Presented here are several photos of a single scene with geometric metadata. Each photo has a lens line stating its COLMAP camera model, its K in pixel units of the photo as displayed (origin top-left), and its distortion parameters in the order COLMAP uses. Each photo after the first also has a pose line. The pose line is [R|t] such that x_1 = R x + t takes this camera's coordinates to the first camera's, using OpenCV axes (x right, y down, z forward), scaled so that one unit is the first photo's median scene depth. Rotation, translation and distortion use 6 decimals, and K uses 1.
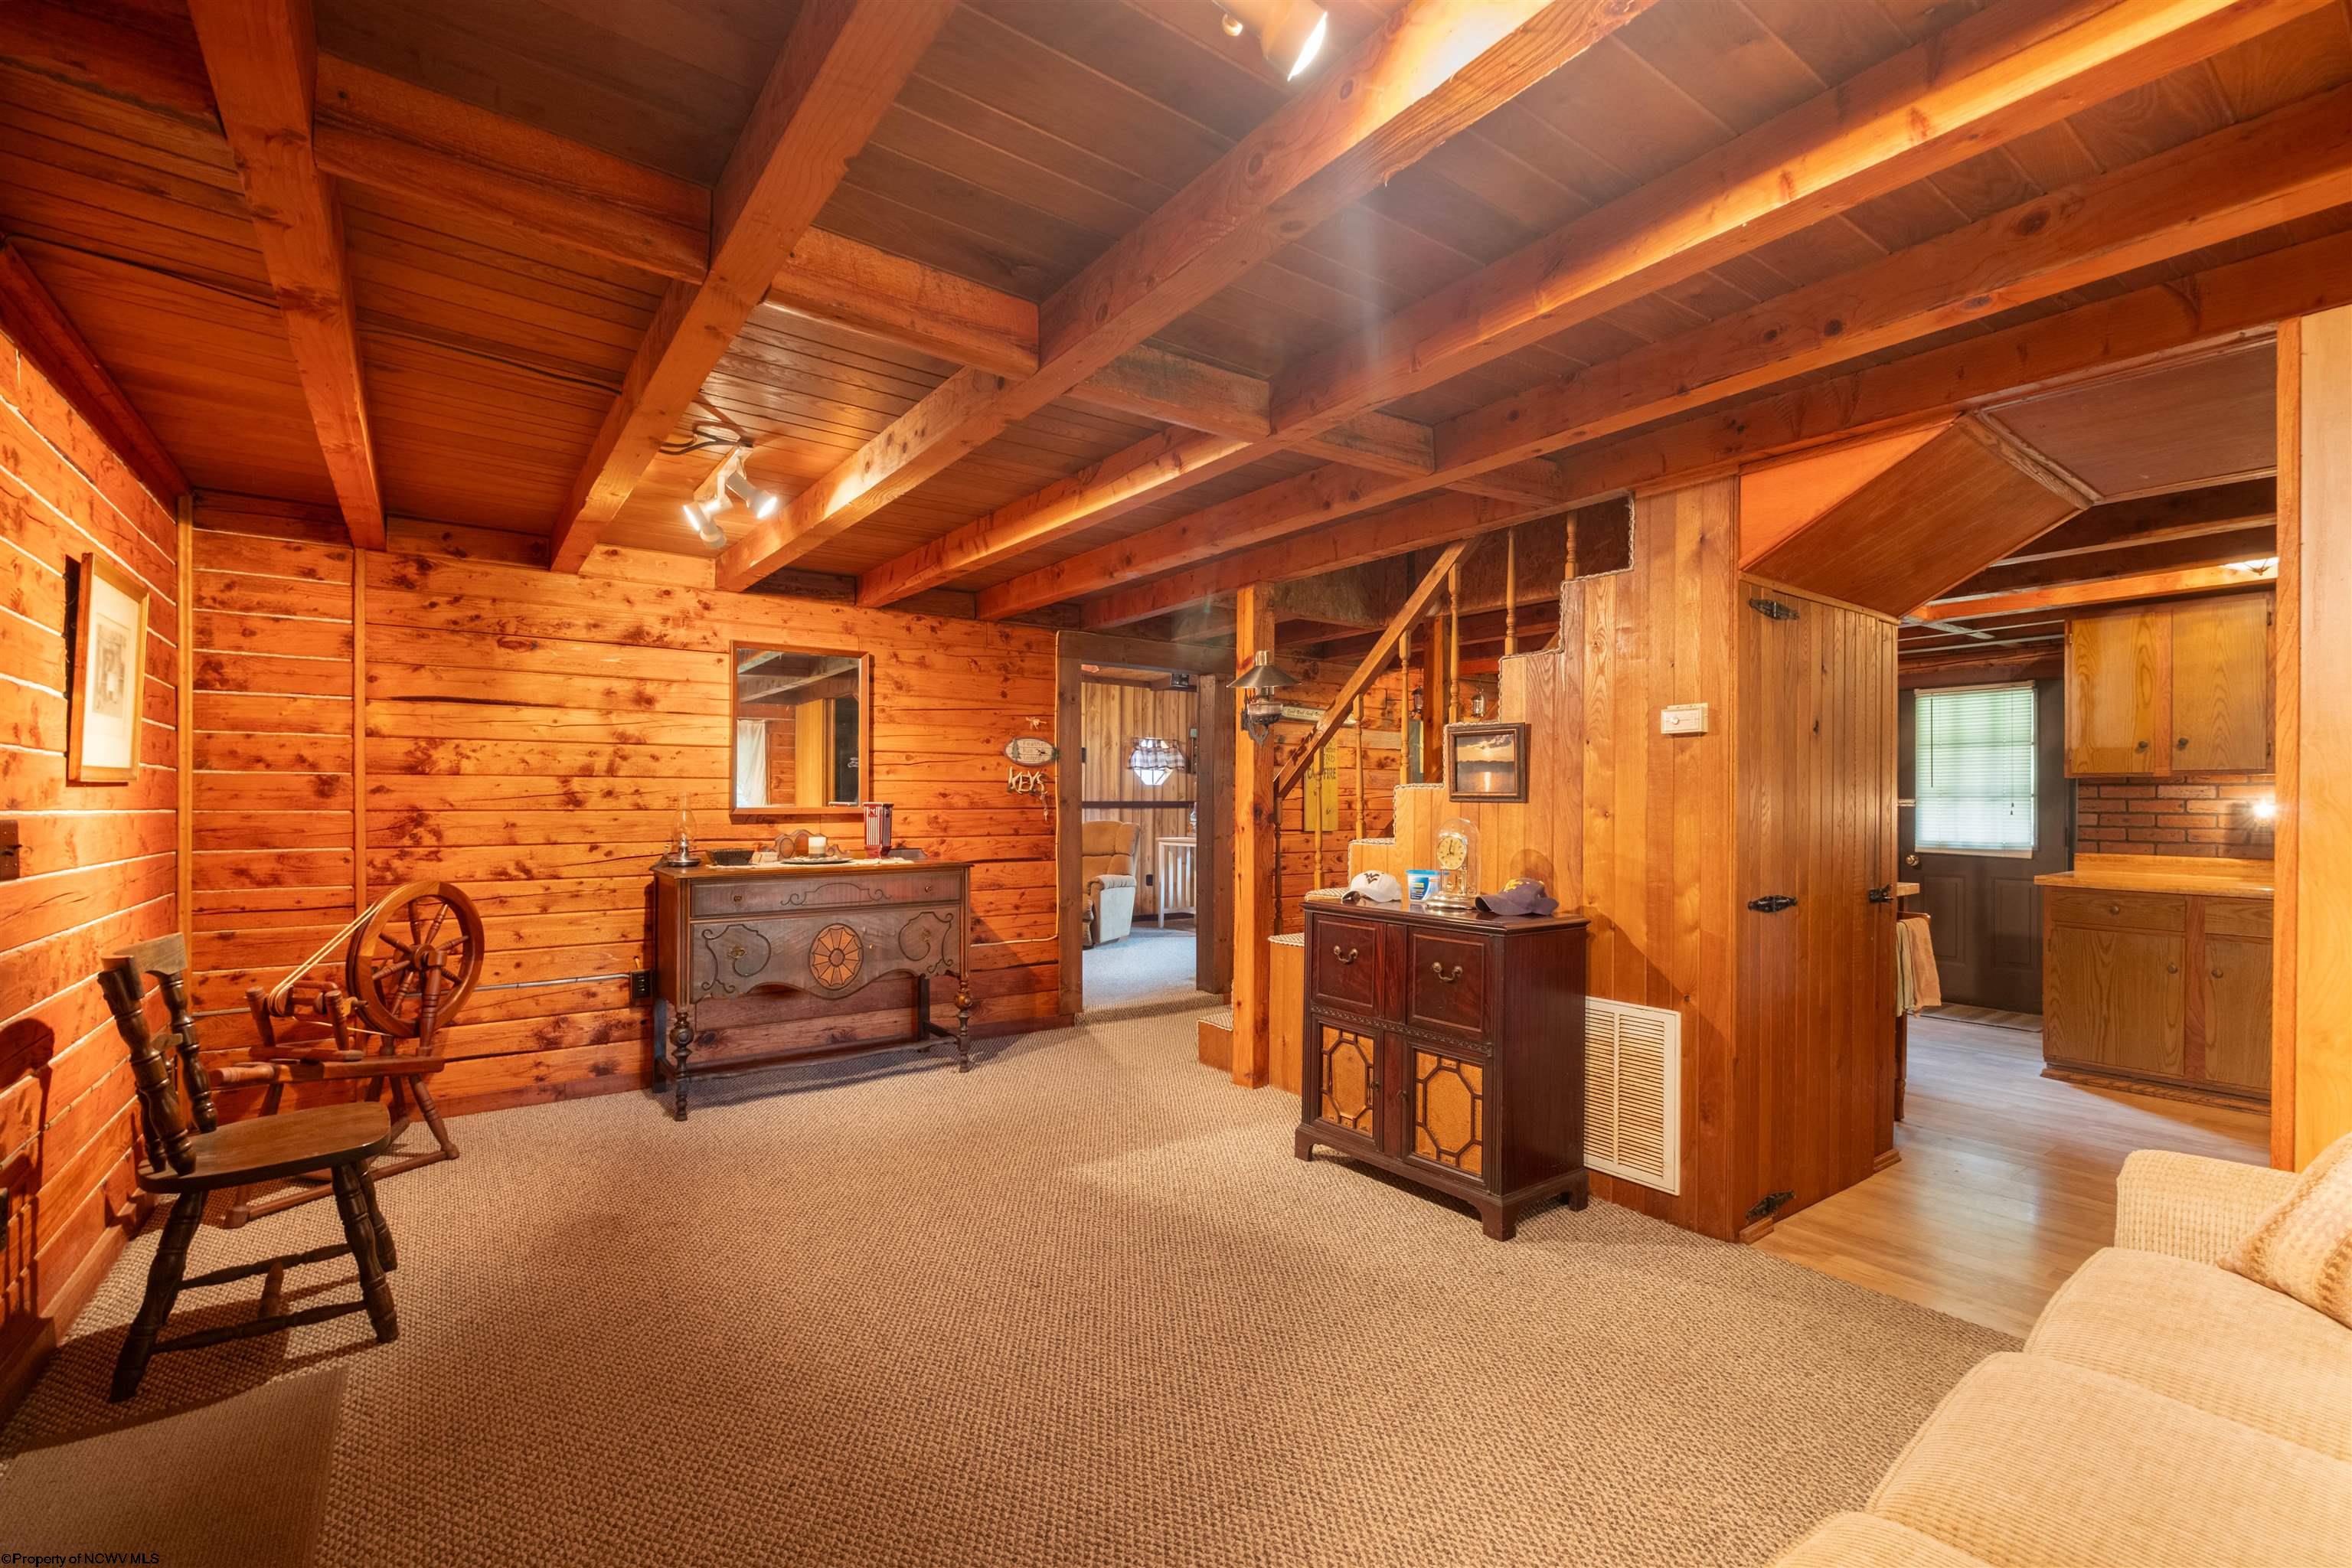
lens RADIAL K [[1007.2, 0, 1171.8], [0, 1007.2, 785.7], [0, 0, 1]] dist [0.000674, -0.004102]
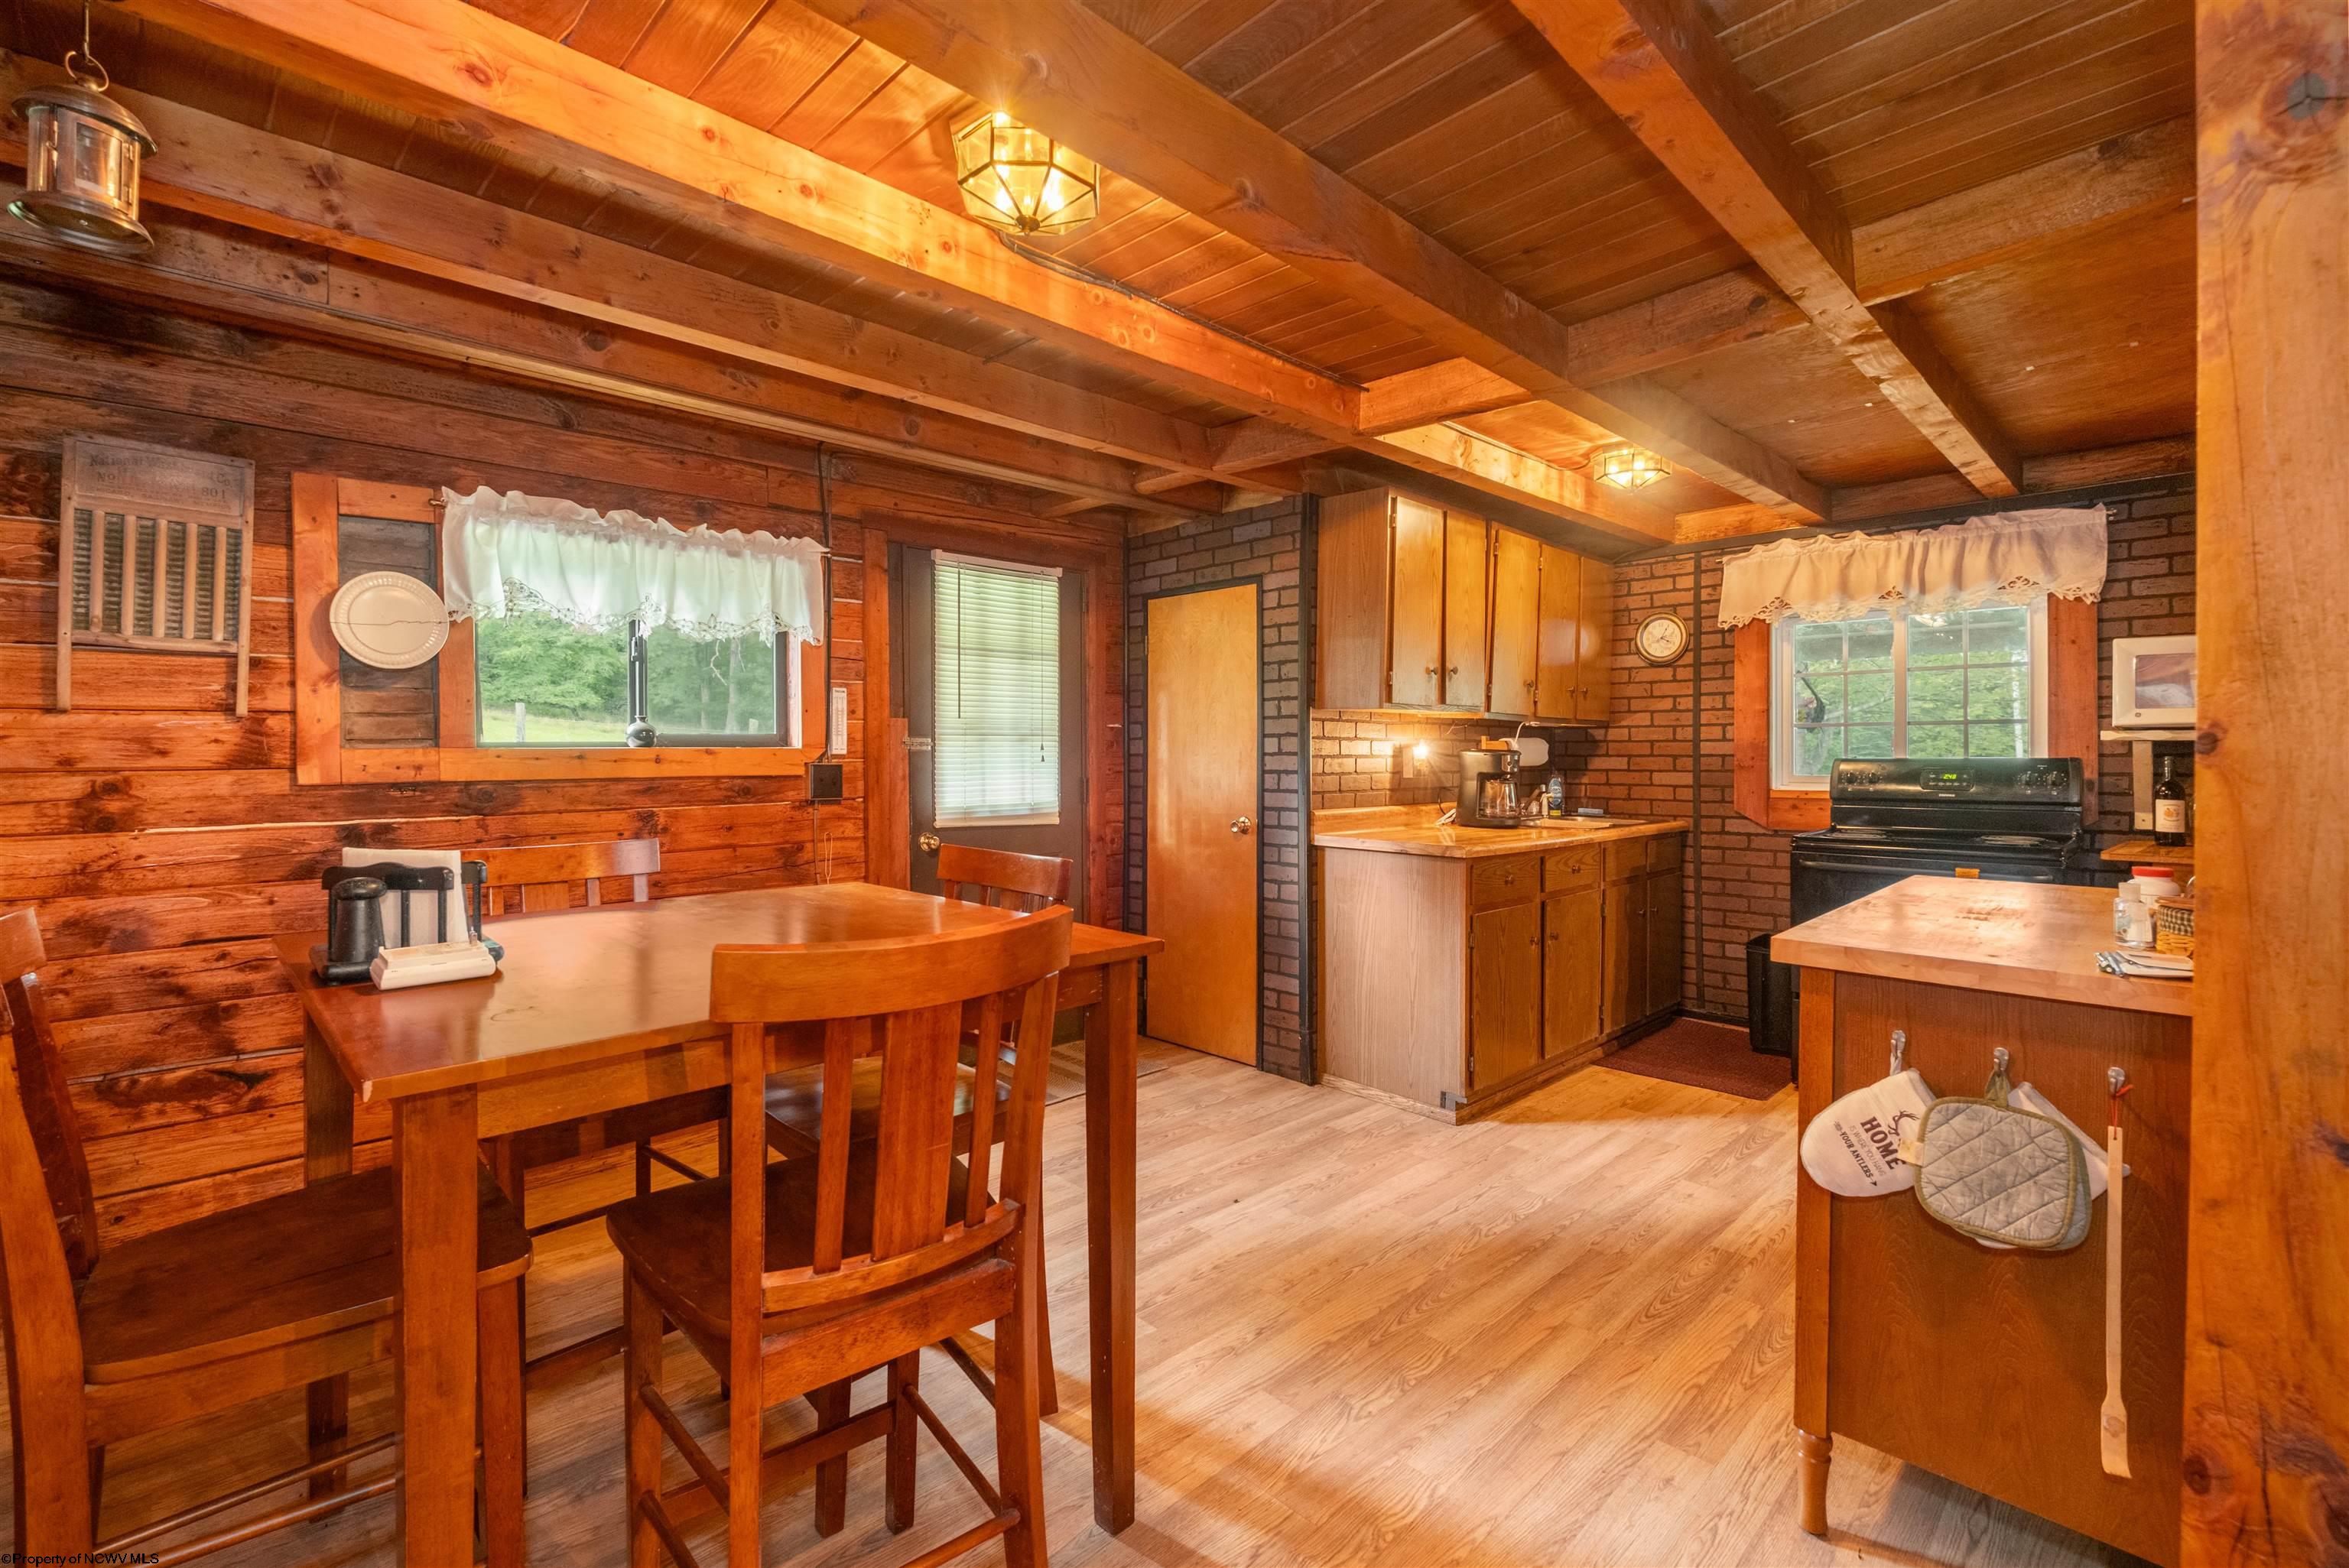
lens RADIAL K [[1032.4, 0, 1174.3], [0, 1032.4, 766.0], [0, 0, 1]] dist [-0.001142, -0.005718]
pose [[-0.141254, -0.021843, 0.989732, 0.166169], [-0.014100, 0.999700, 0.020051, 0.020780], [-0.989873, -0.011123, -0.141519, 1.266766]]
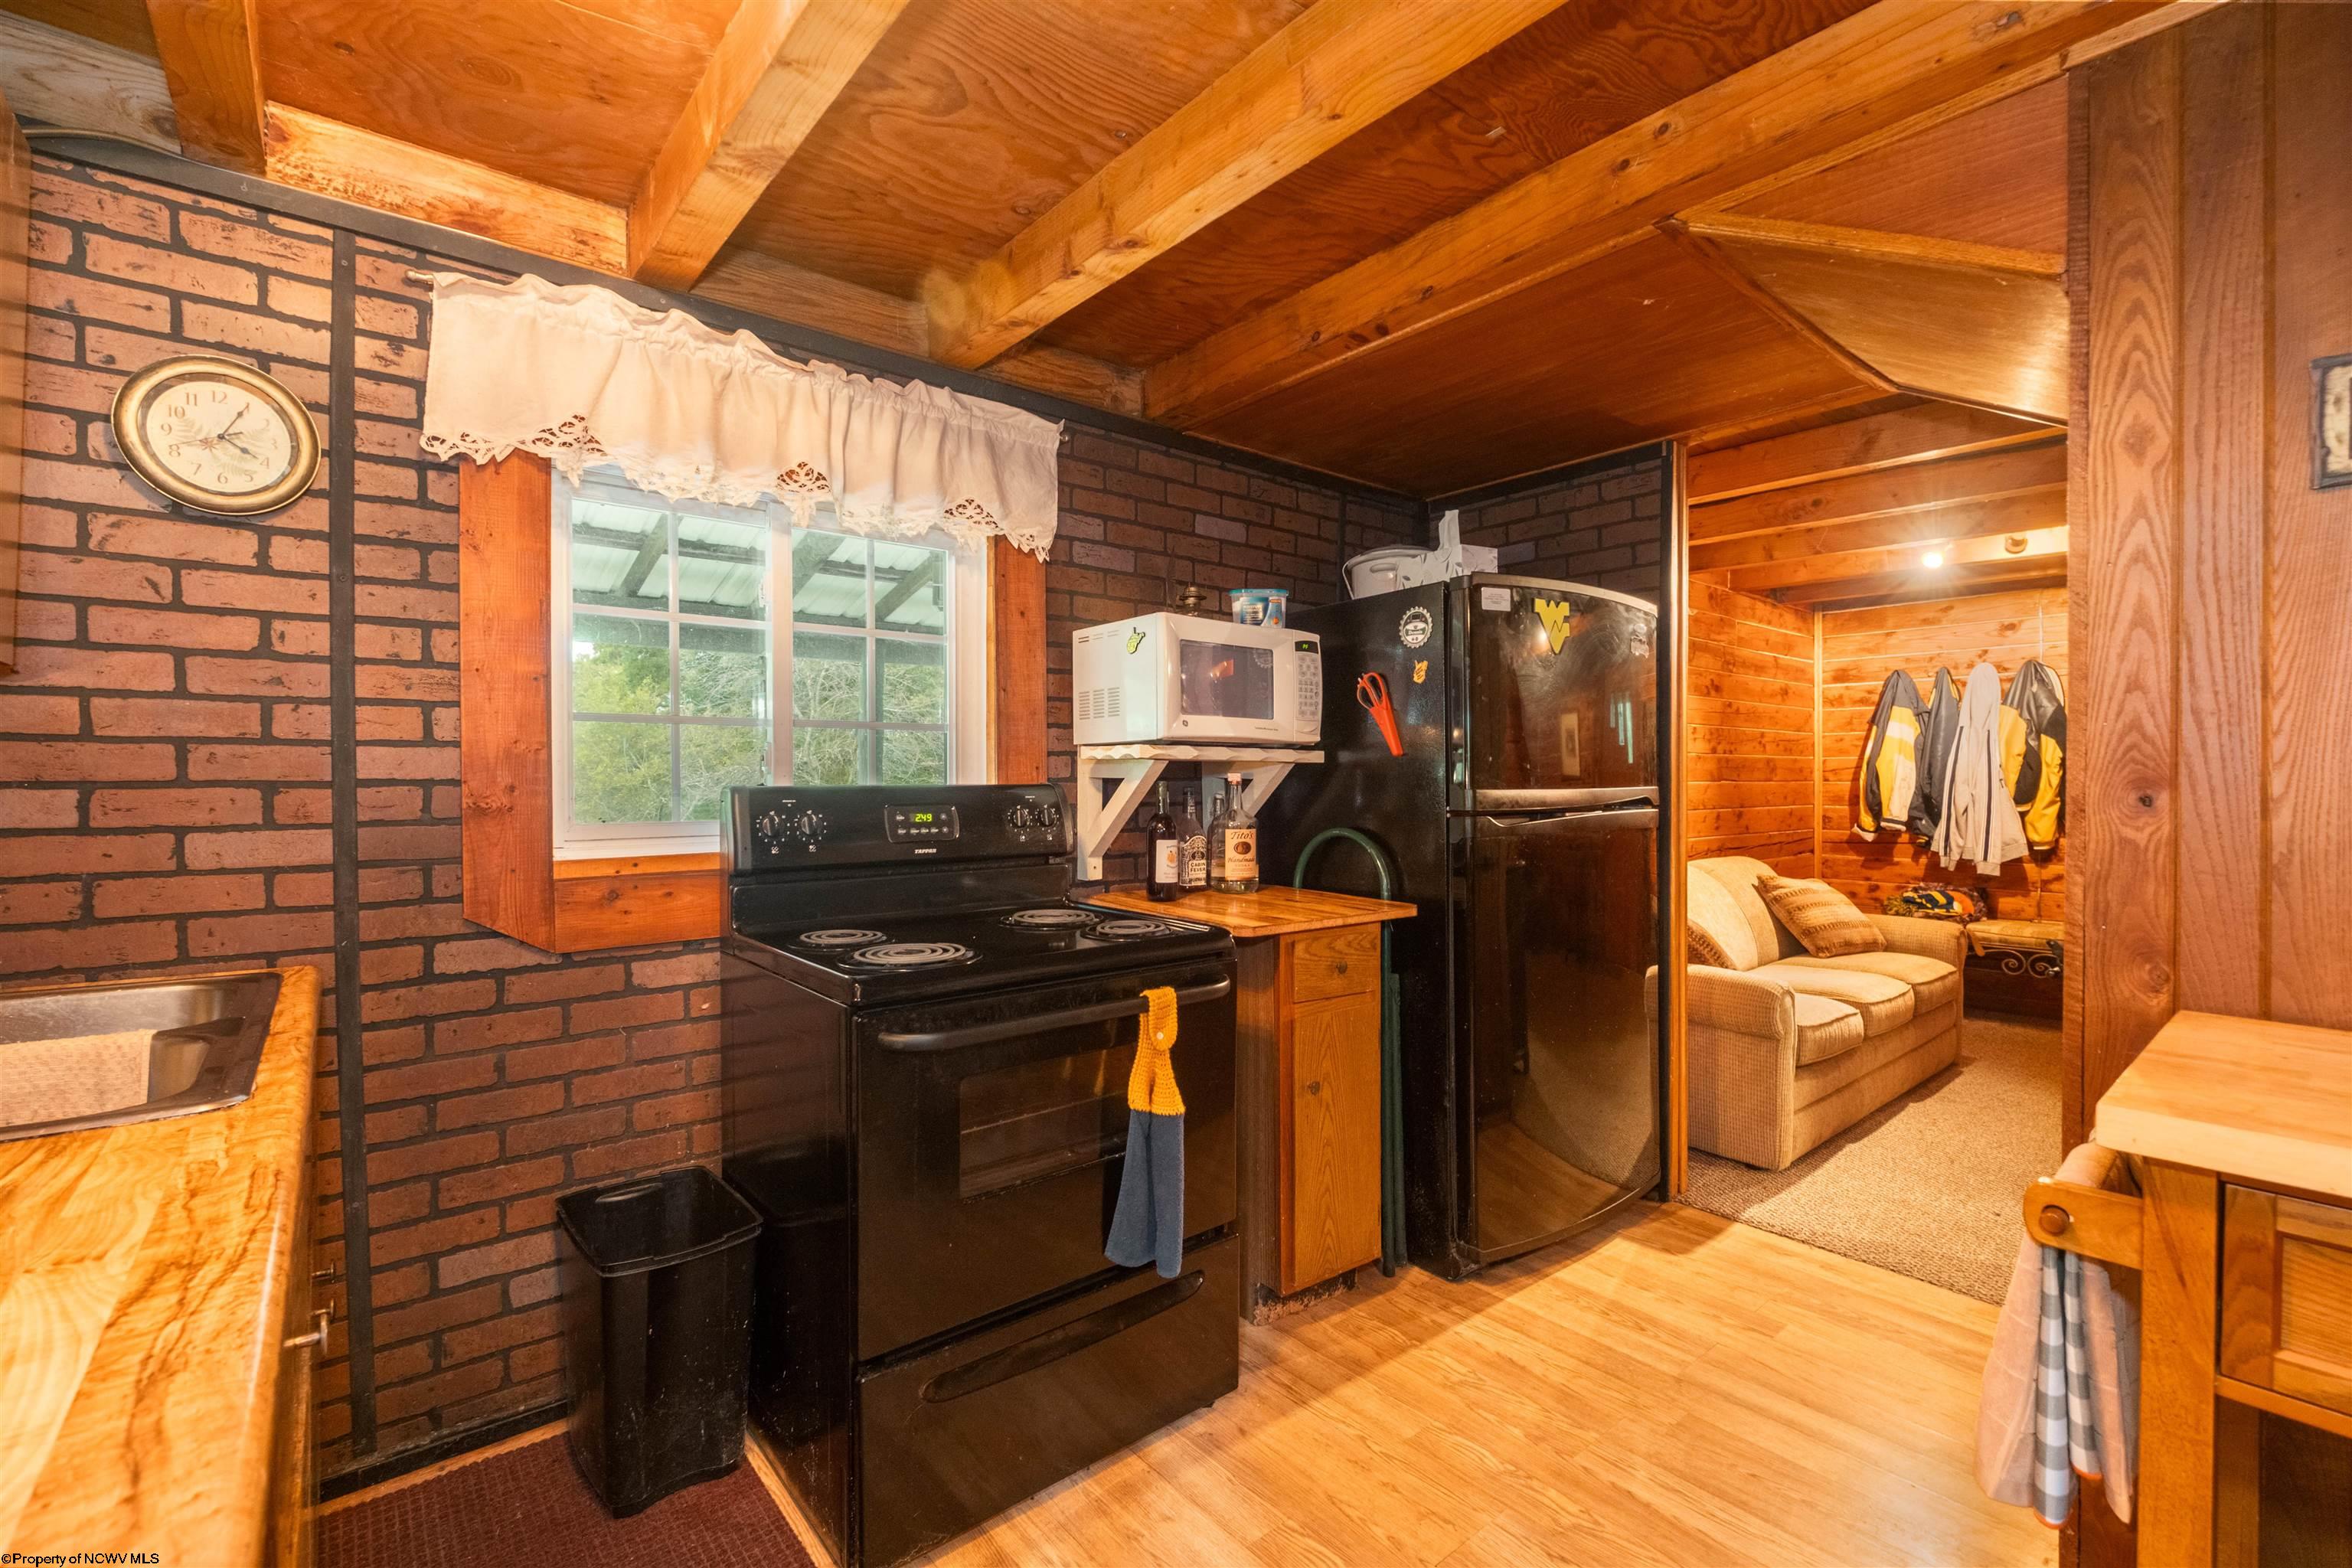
lens RADIAL K [[1007.2, 0, 1171.8], [0, 1007.2, 785.7], [0, 0, 1]] dist [0.000674, -0.004102]
pose [[-0.998381, -0.010025, -0.055994, 0.799322], [-0.009689, 0.999933, -0.006268, 0.023918], [0.056053, -0.005716, -0.998411, 1.004436]]
